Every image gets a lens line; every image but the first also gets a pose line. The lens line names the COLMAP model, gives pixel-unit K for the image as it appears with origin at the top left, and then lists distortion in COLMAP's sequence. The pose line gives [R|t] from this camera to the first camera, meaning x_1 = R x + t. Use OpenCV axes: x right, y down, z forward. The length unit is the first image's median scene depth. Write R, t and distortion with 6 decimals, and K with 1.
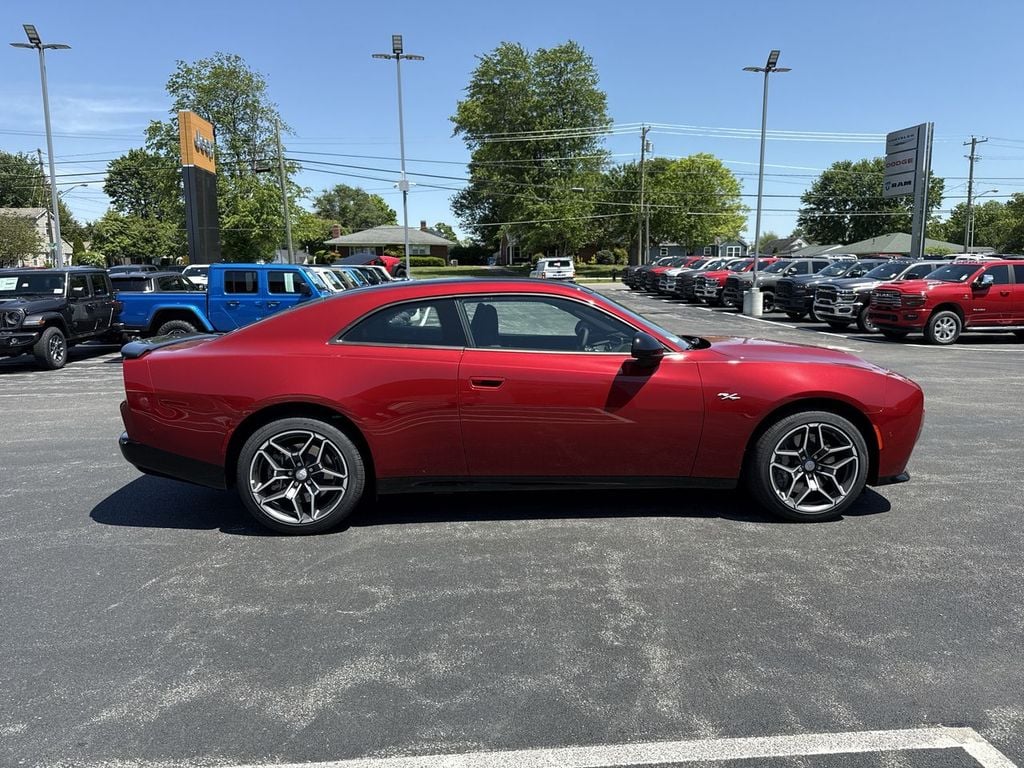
lens RADIAL K [[706.6, 0, 507.9], [0, 706.6, 384.8], [0, 0, 1]] dist [0.073794, -0.114965]
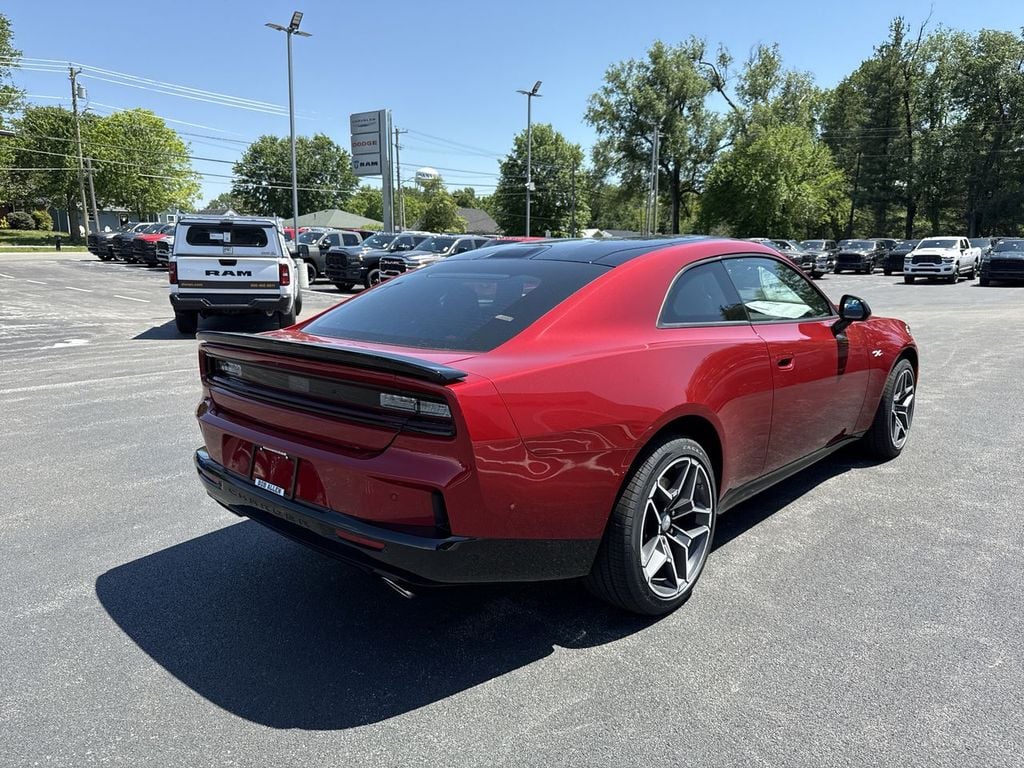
lens RADIAL K [[717.9, 0, 507.6], [0, 717.9, 382.1], [0, 0, 1]] dist [0.043866, -0.064887]
pose [[0.726530, -0.112932, 0.677791, -0.267469], [0.091496, 0.993518, 0.067462, -0.020869], [-0.681015, 0.013002, 0.732154, 0.189524]]
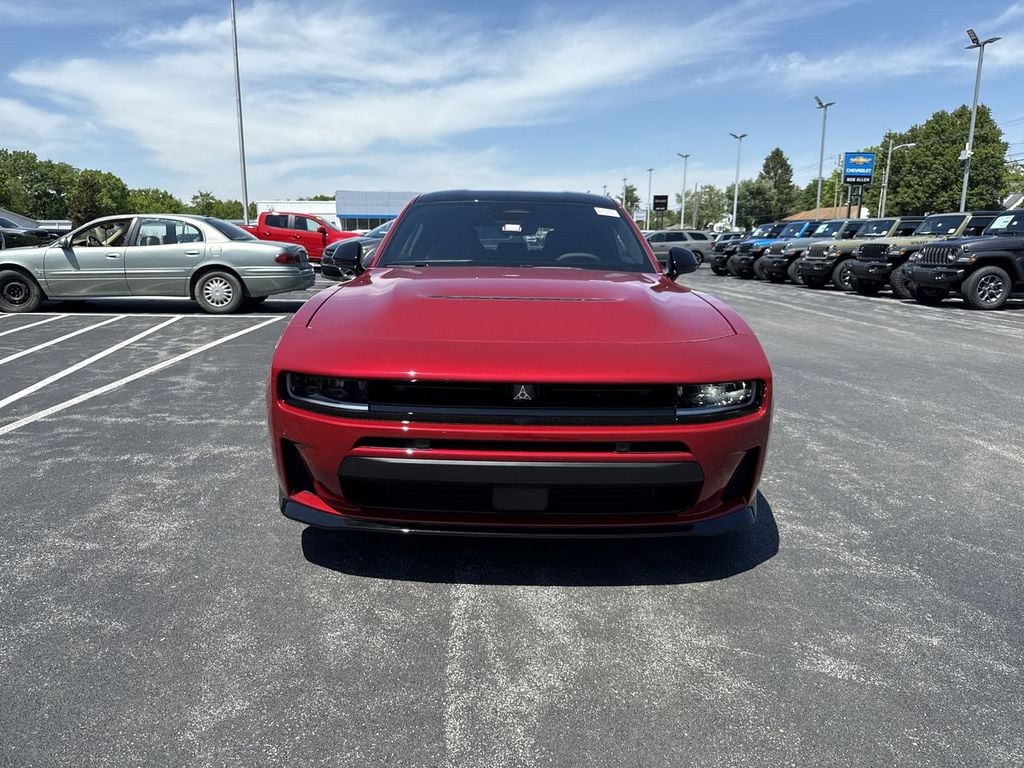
lens RADIAL K [[717.9, 0, 507.6], [0, 717.9, 382.1], [0, 0, 1]] dist [0.043866, -0.064887]
pose [[-0.051406, 0.209968, -0.976356, 0.376042], [-0.150548, 0.964847, 0.215419, -0.042421], [0.987265, 0.158063, -0.017989, 0.400590]]
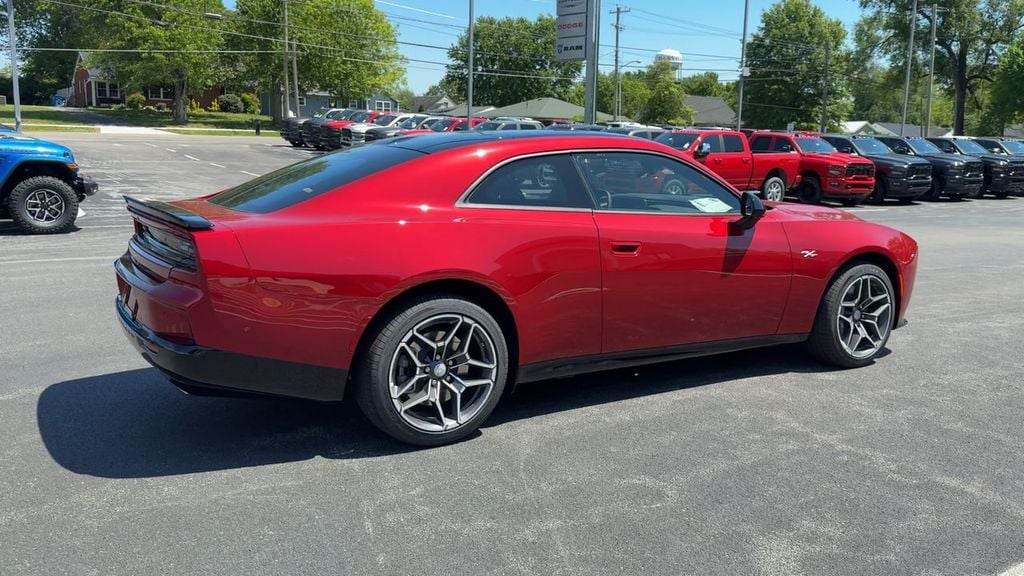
lens RADIAL K [[841.3, 0, 560.4], [0, 841.3, 245.4], [0, 0, 1]] dist [0.118227, -0.214807]
pose [[0.863086, -0.030342, 0.504144, -0.204589], [0.040354, 0.999145, -0.008951, 0.000115], [-0.503442, 0.028069, 0.863573, 0.033945]]
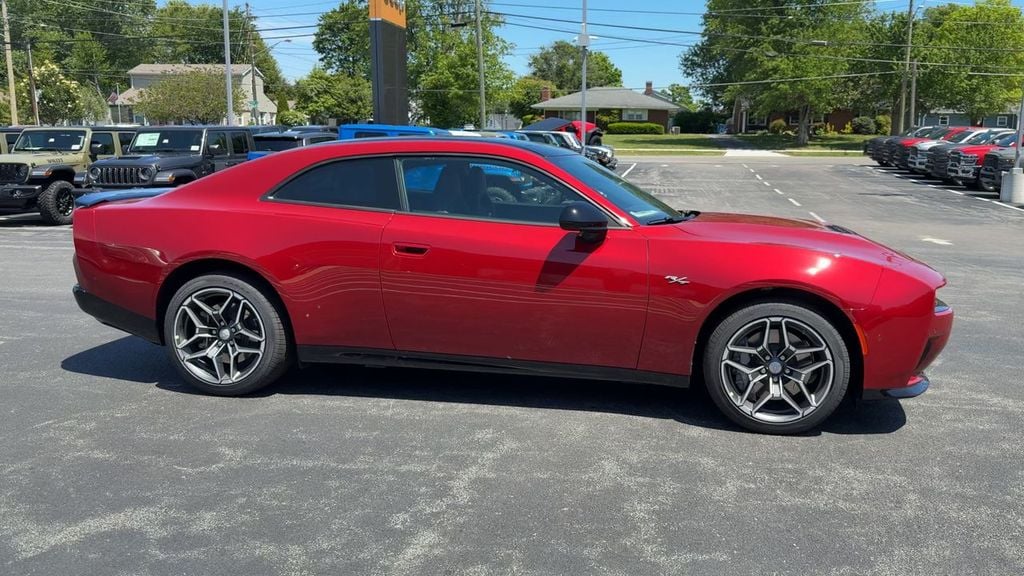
lens RADIAL K [[816.9, 0, 568.2], [0, 816.9, 281.8], [0, 0, 1]] dist [0.100122, -0.170440]
pose [[0.975712, 0.058339, -0.211144, 0.126401], [-0.055794, 0.998280, 0.017996, 0.002684], [0.211831, -0.005778, 0.977289, -0.000951]]
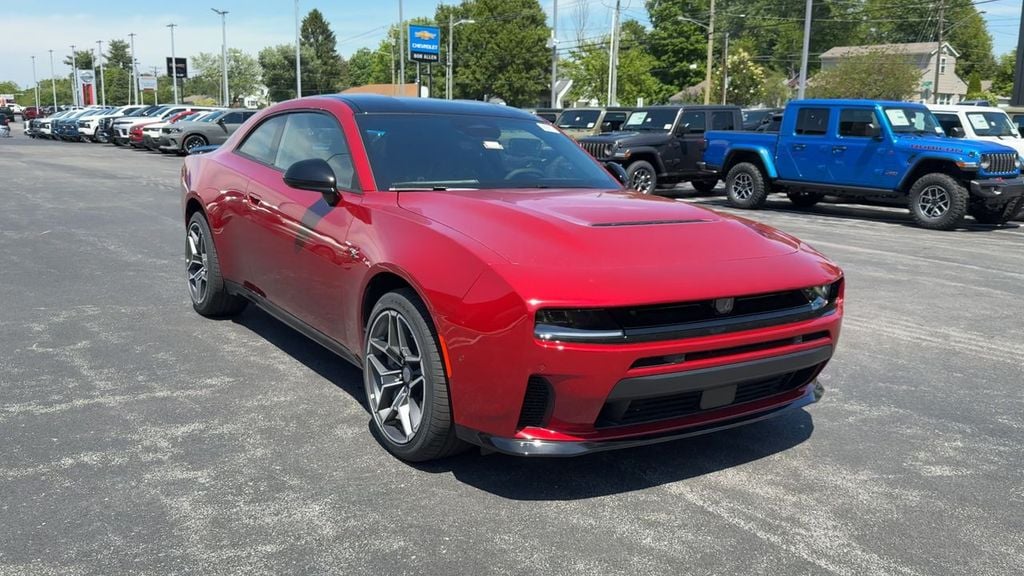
lens RADIAL K [[882.1, 0, 568.2], [0, 882.1, 290.9], [0, 0, 1]] dist [0.111235, -0.210959]
pose [[0.537283, 0.182566, -0.823405, 0.390346], [-0.155712, 0.980980, 0.115900, -0.028617], [0.828903, 0.065943, 0.555492, 0.216366]]
